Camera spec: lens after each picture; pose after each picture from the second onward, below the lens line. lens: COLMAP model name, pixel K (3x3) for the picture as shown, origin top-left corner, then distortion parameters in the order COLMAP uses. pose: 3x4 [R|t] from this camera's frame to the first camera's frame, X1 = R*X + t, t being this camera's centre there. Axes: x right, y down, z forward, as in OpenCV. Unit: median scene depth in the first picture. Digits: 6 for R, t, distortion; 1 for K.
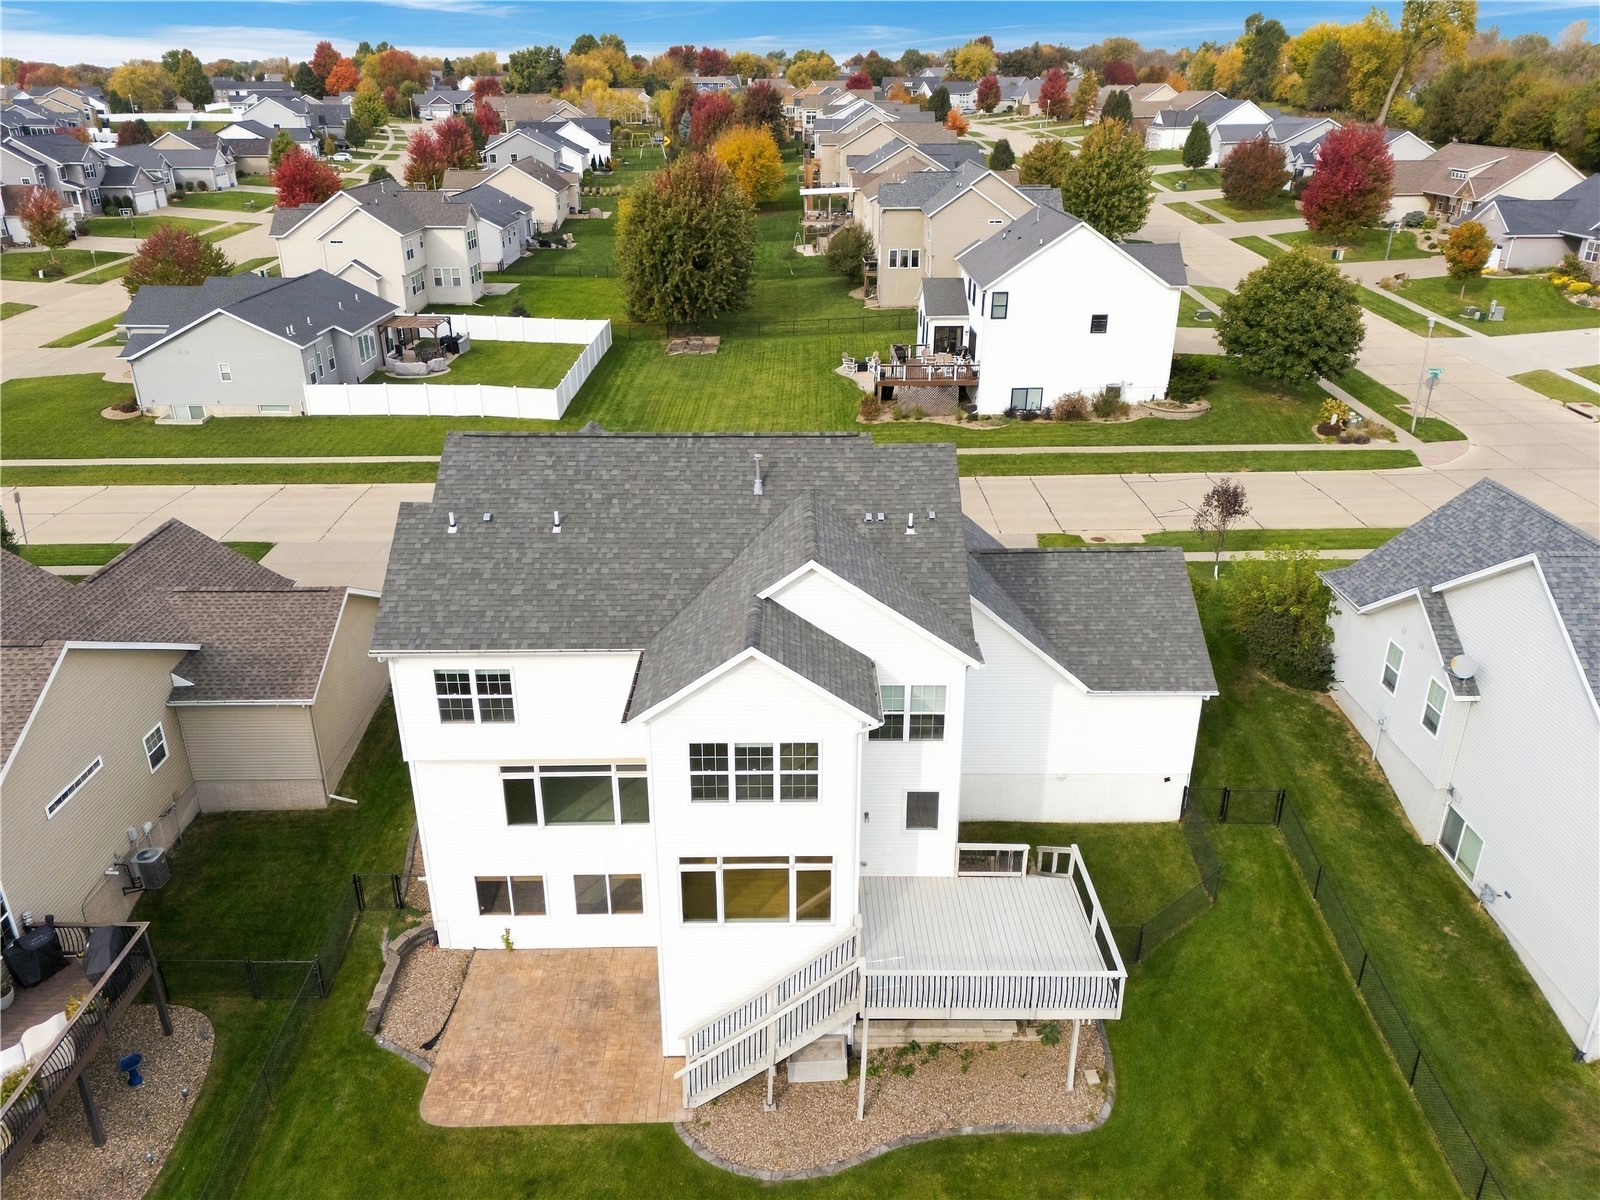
lens RADIAL K [[1169.6, 0, 800.0], [0, 1169.6, 600.0], [0, 0, 1]] dist [0.082085, -0.077004]
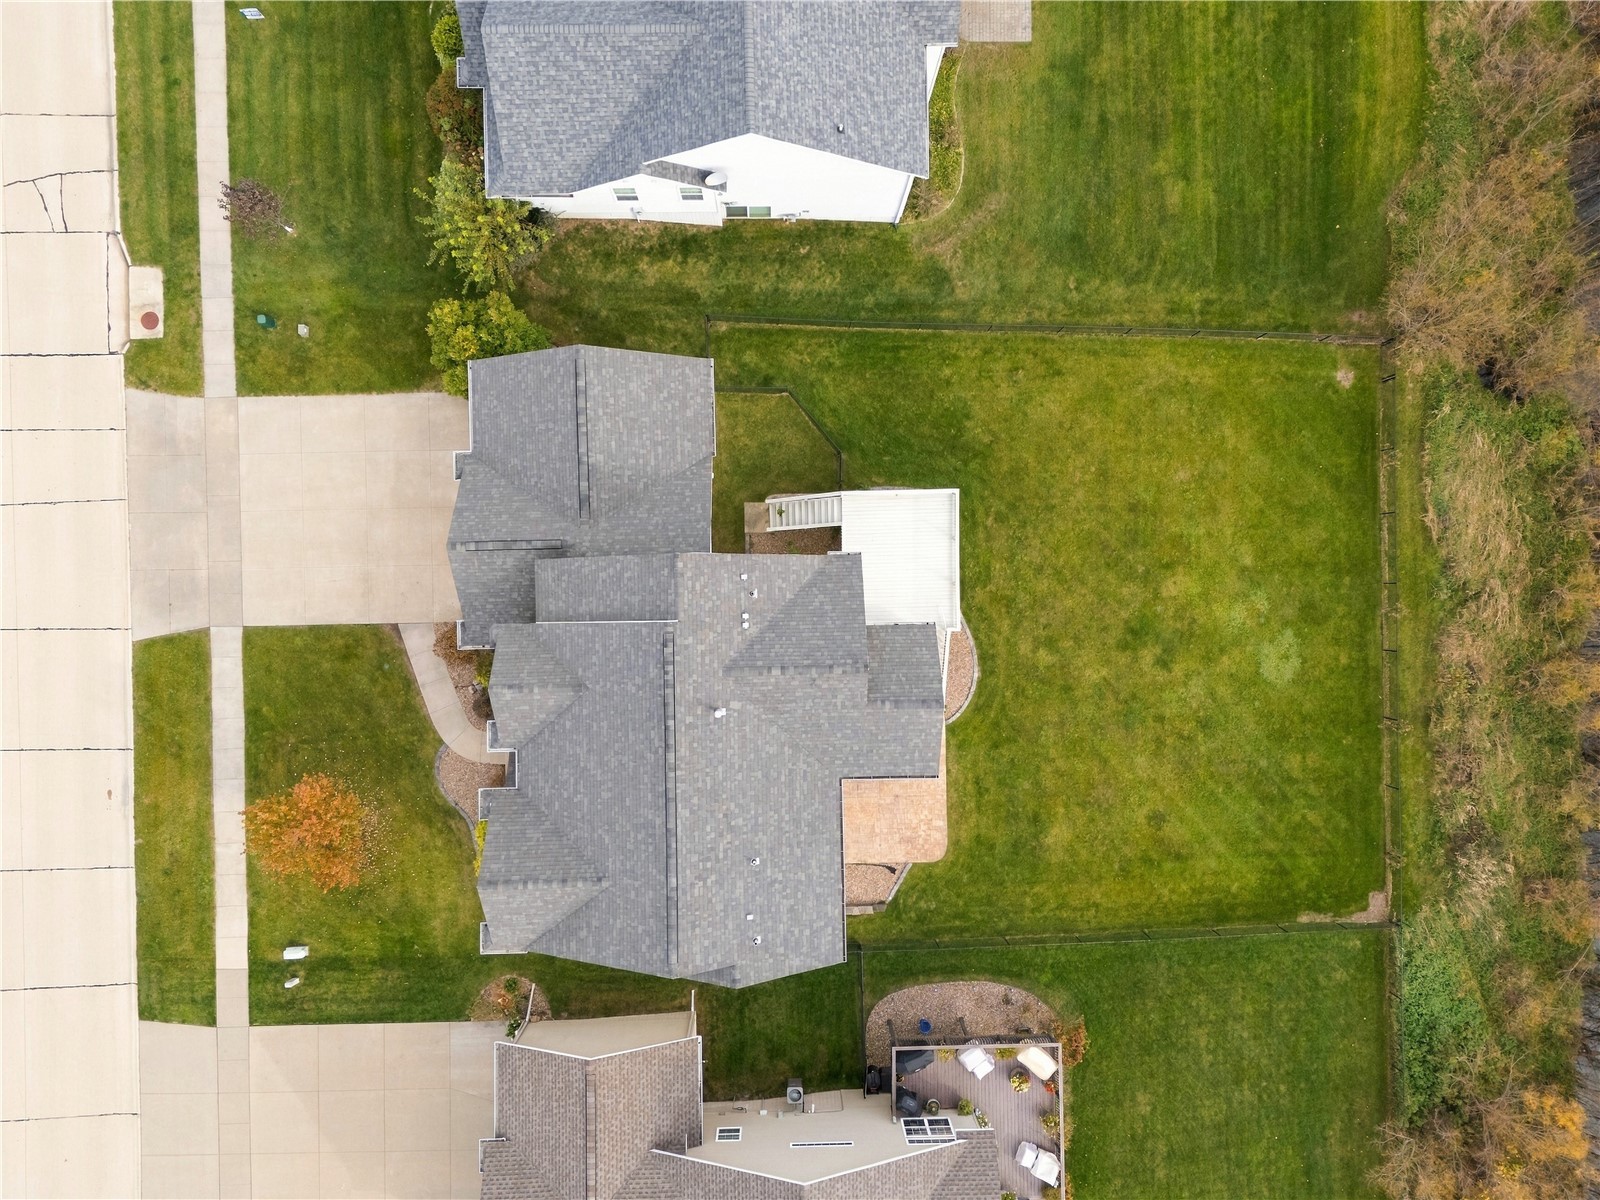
lens RADIAL K [[1169.6, 0, 800.0], [0, 1169.6, 600.0], [0, 0, 1]] dist [0.082085, -0.077004]
pose [[-0.010765, -0.999937, 0.003290, 0.074977], [0.383850, -0.001094, 0.923395, -1.156965], [-0.923333, 0.011204, 0.383837, 0.407715]]
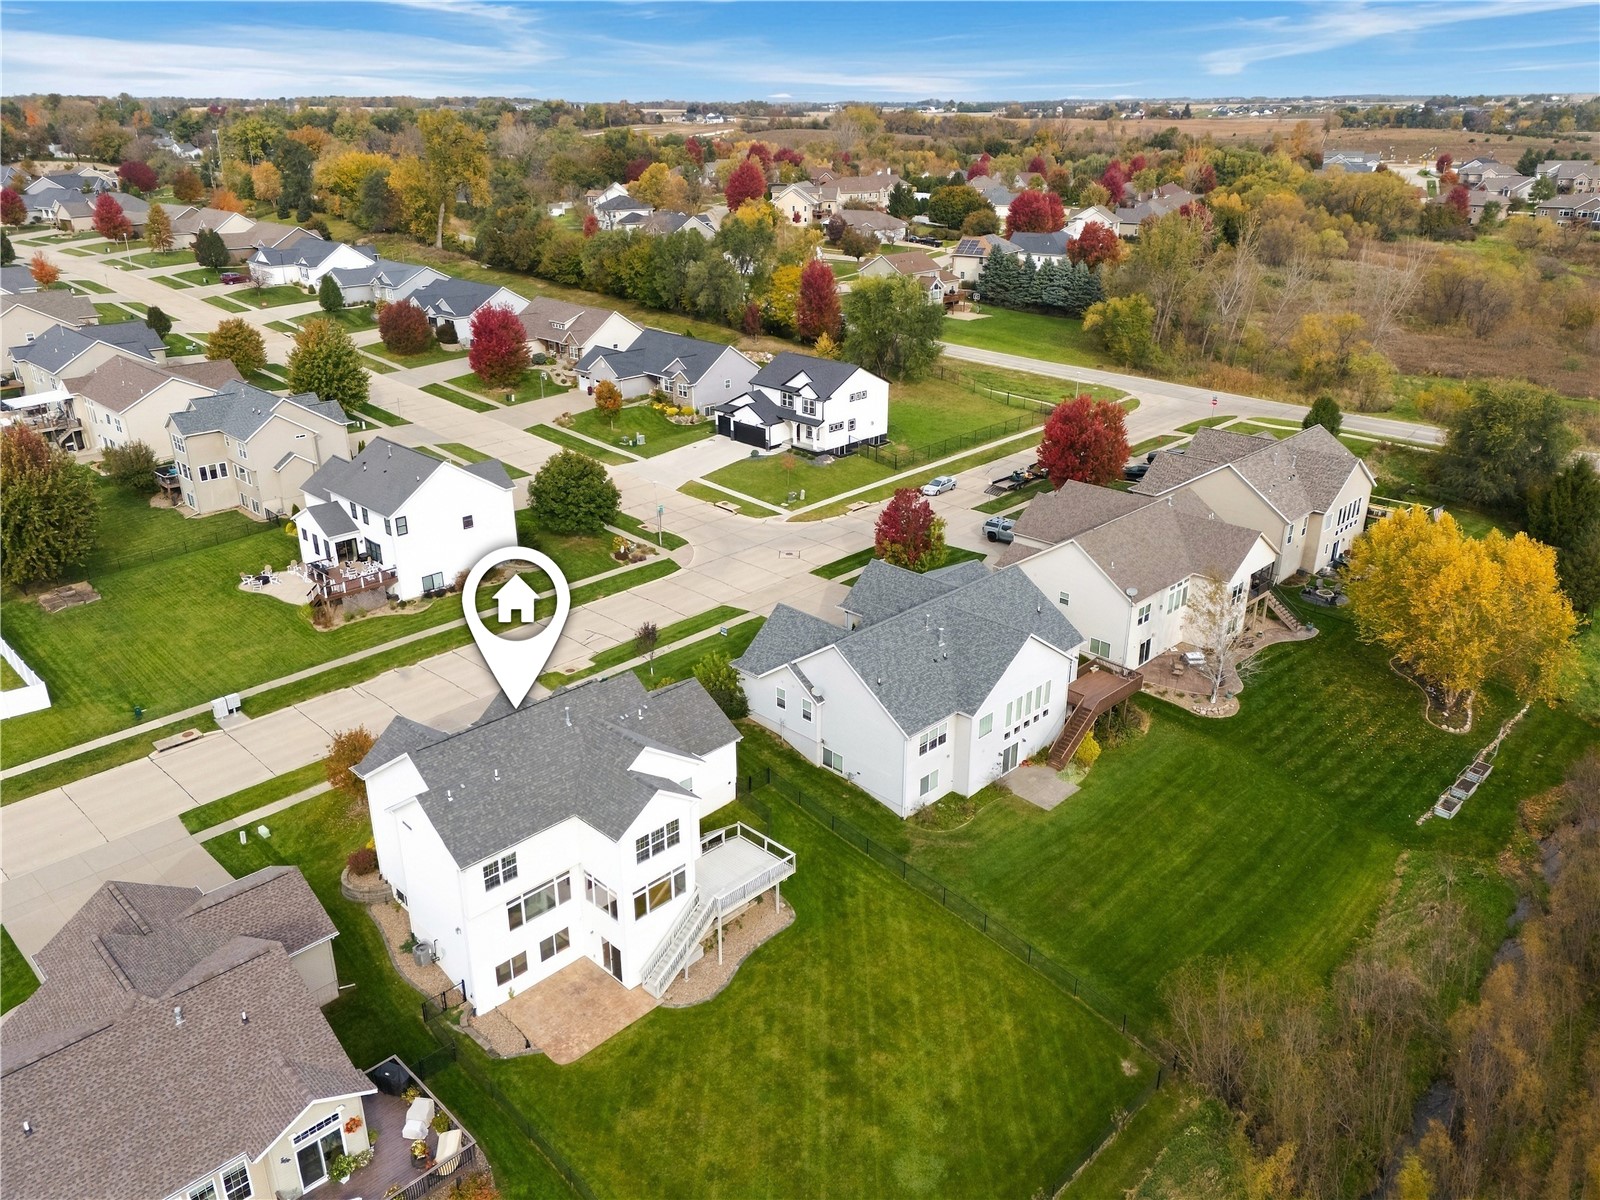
lens RADIAL K [[1169.6, 0, 800.0], [0, 1169.6, 600.0], [0, 0, 1]] dist [0.082085, -0.077004]
pose [[0.706919, -0.275118, 0.651595, -0.973862], [0.286155, 0.953733, 0.092236, -0.354214], [-0.646824, 0.121254, 0.752939, -0.799696]]
